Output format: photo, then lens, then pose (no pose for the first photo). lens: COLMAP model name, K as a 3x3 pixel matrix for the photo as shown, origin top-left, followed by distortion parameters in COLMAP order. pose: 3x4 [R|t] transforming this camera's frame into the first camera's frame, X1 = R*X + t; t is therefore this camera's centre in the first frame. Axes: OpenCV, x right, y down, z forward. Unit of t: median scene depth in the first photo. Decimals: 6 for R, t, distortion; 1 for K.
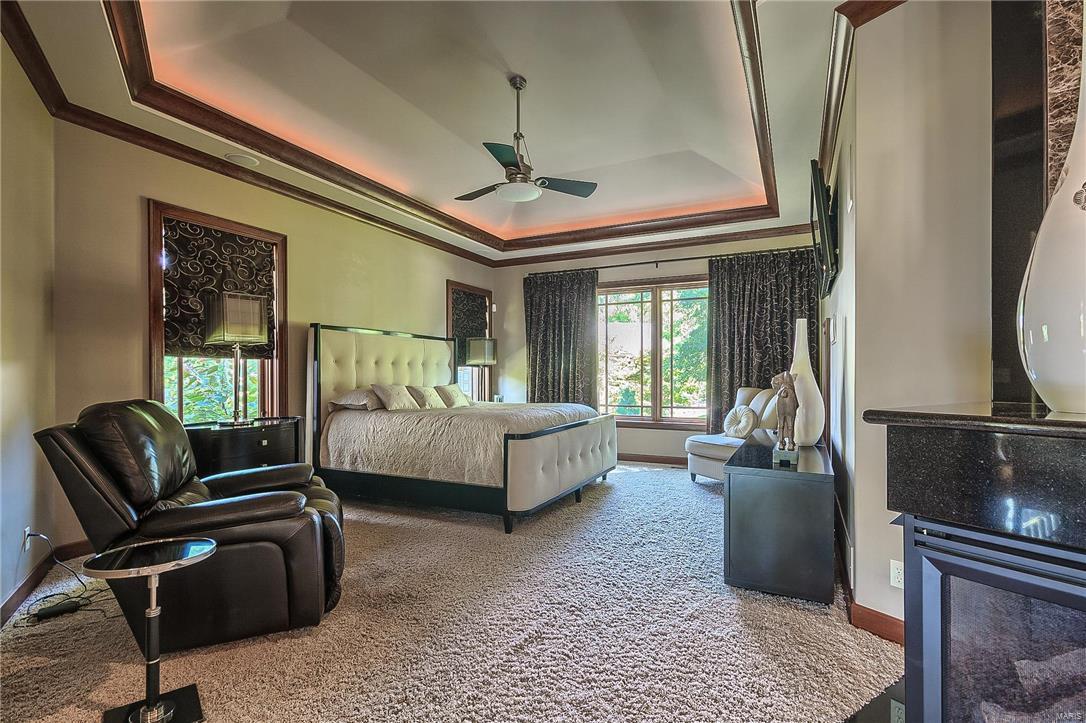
lens RADIAL K [[501.3, 0, 543.2], [0, 501.3, 367.6], [0, 0, 1]] dist [0.010552, 0.000781]
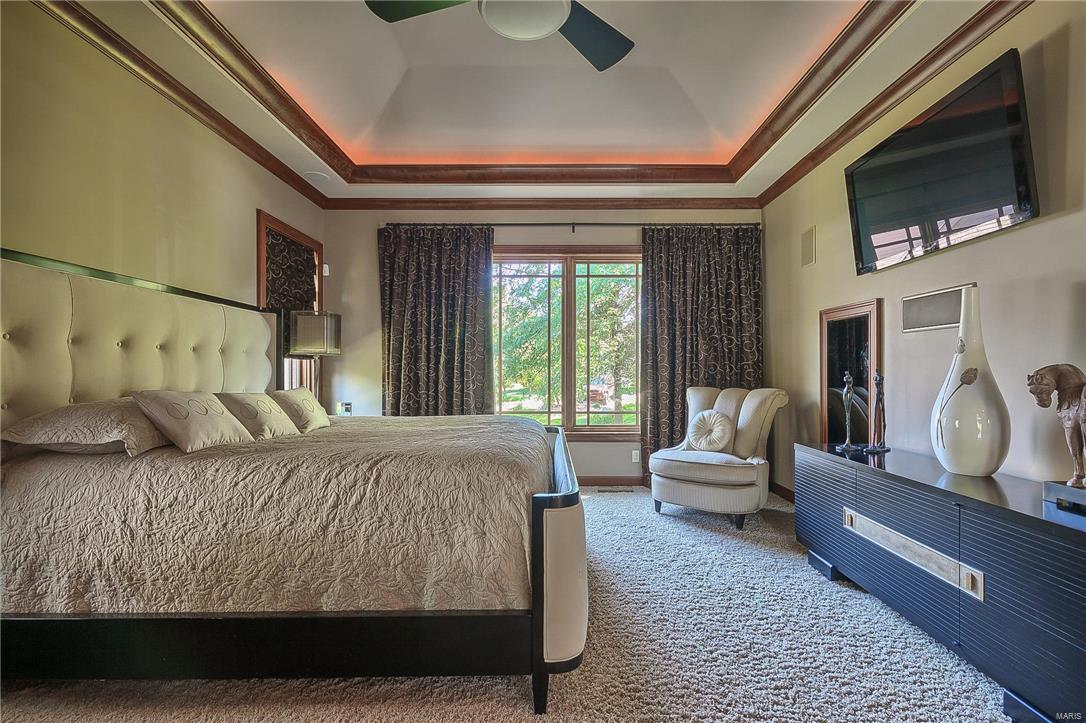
lens RADIAL K [[501.3, 0, 544.7], [0, 501.3, 365.1], [0, 0, 1]] dist [0.010552, 0.000781]
pose [[0.896231, 0.005981, 0.443548, -0.154066], [-0.006191, 0.999980, -0.000975, 0.006129], [-0.443545, -0.001872, 0.896250, 0.325584]]
